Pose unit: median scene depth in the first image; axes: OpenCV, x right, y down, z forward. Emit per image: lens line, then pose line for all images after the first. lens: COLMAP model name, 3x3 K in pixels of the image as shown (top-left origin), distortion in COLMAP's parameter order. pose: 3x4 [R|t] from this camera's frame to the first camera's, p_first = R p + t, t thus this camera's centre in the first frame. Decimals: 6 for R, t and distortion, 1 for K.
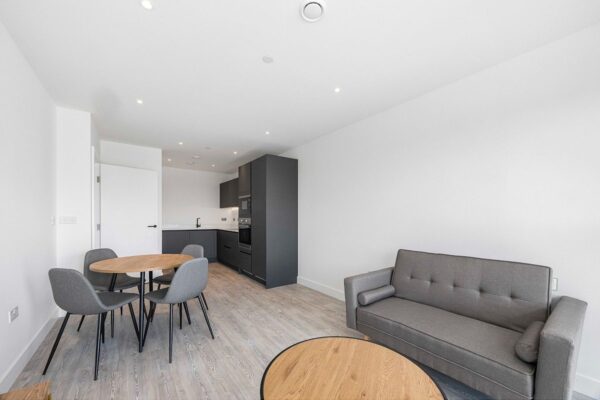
lens RADIAL K [[233.1, 0, 300.0], [0, 233.1, 200.0], [0, 0, 1]] dist [-0.010639, -0.000098]
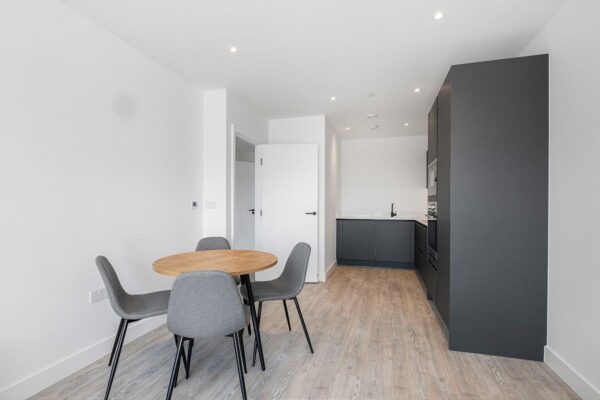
lens RADIAL K [[284.9, 0, 300.0], [0, 284.9, 200.0], [0, 0, 1]] dist [-0.001337, 0.000096]
pose [[0.613392, -0.013974, -0.789655, 0.119857], [0.060211, 0.997761, 0.029113, 0.038365], [0.787480, -0.065404, 0.612860, 0.386780]]
